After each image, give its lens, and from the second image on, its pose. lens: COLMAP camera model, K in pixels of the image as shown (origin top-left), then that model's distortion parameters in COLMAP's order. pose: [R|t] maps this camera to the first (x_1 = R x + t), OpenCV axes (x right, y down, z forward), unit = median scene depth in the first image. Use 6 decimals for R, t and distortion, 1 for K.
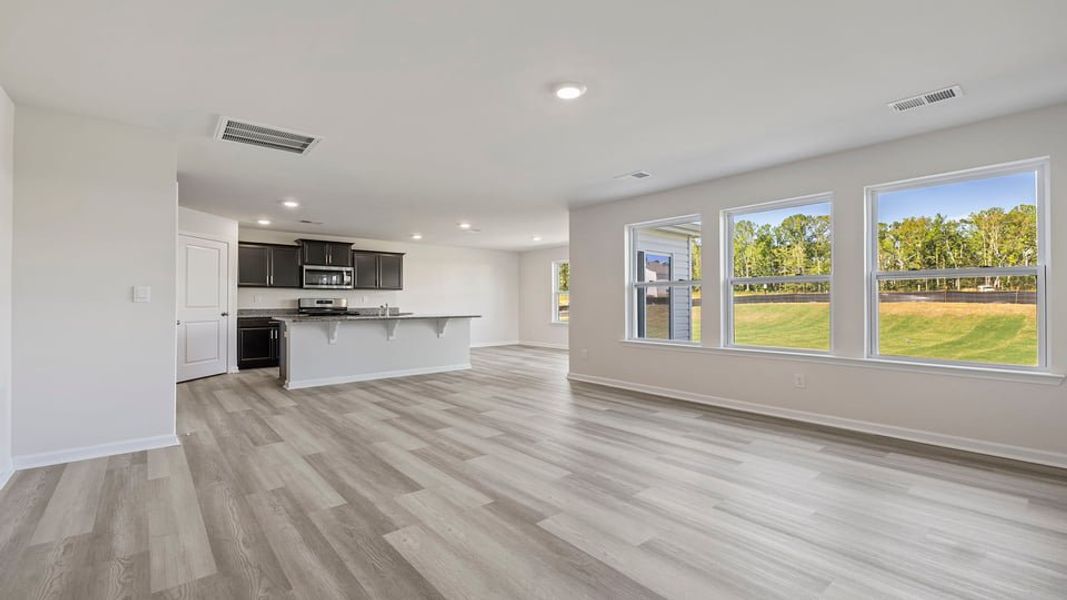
lens RADIAL K [[454.2, 0, 537.5], [0, 454.2, 294.6], [0, 0, 1]] dist [-0.002413, 0.000321]
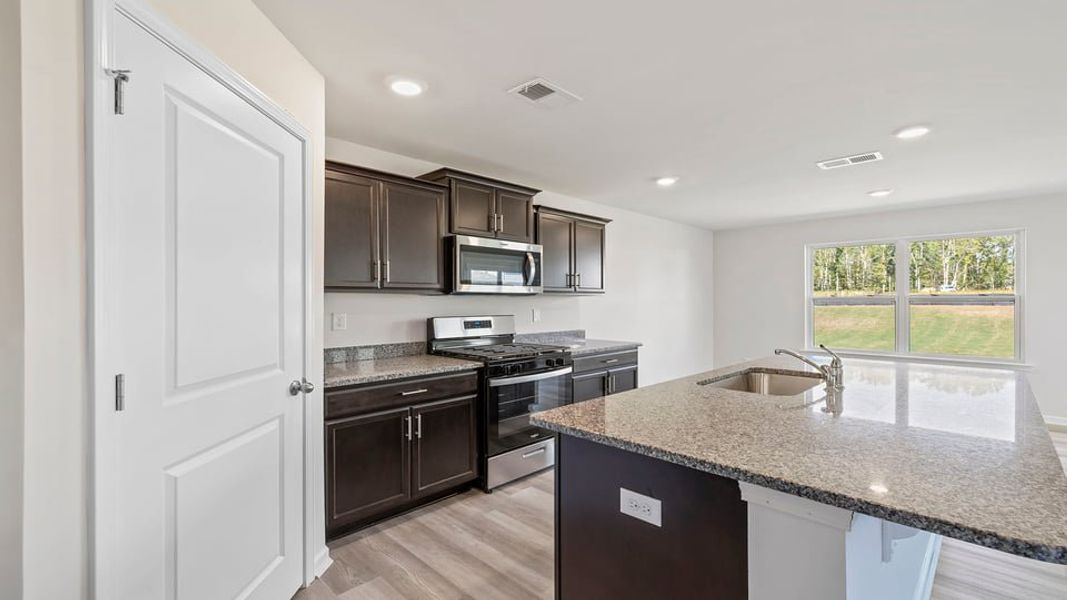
lens RADIAL K [[454.2, 0, 532.2], [0, 454.2, 304.5], [0, 0, 1]] dist [-0.002413, 0.000321]
pose [[0.997696, -0.002229, 0.067809, -0.450666], [0.000668, 0.999735, 0.023022, -0.012395], [-0.067843, -0.022924, 0.997433, 0.567570]]
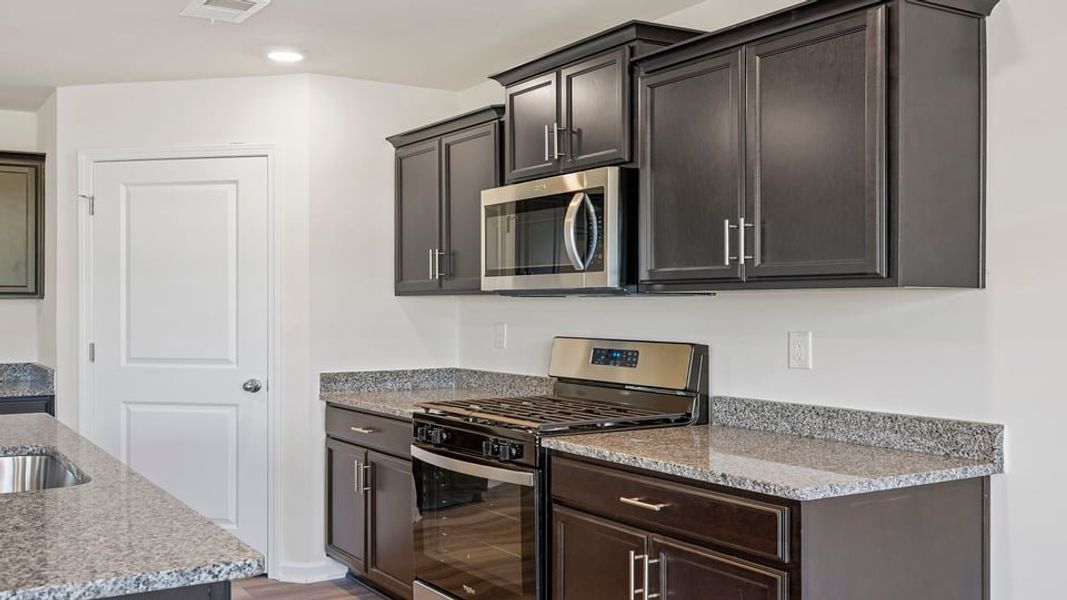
lens RADIAL K [[1036.3, 0, 534.6], [0, 1036.3, 300.0], [0, 0, 1]] dist [0.009022, 0.000000]
pose [[-0.142184, -0.001793, -0.989839, -0.011174], [0.016418, 0.999857, -0.004169, -0.007388], [0.989704, -0.016843, -0.142134, 1.038230]]
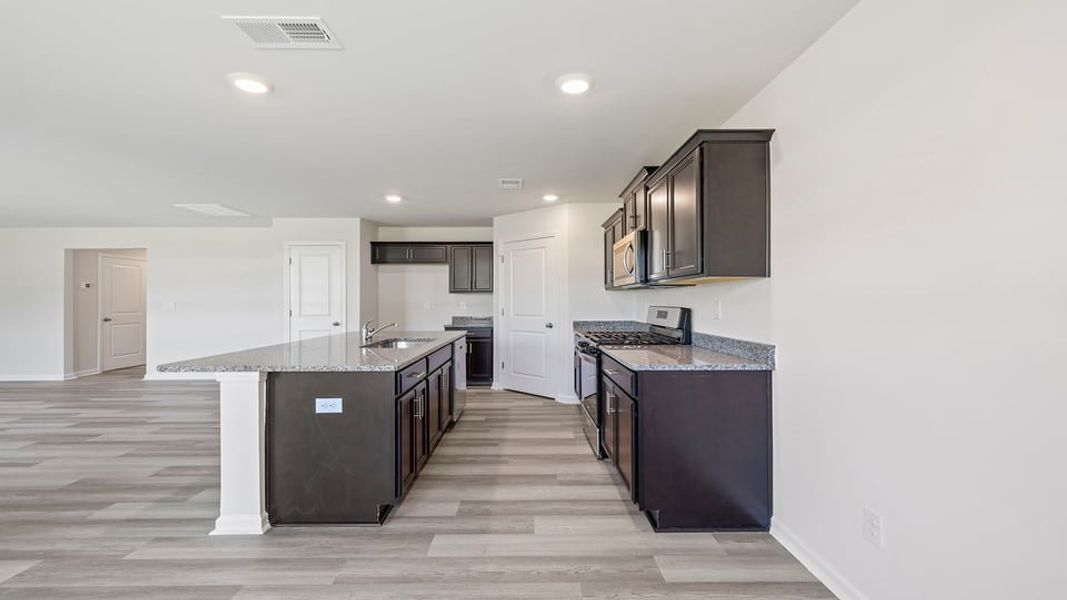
lens RADIAL K [[454.2, 0, 527.3], [0, 454.2, 293.6], [0, 0, 1]] dist [-0.002413, 0.000321]
pose [[-0.647650, -0.007682, -0.761899, -0.039411], [0.016442, 0.999575, -0.024055, 0.004641], [0.761760, -0.028106, -0.647249, 1.199799]]
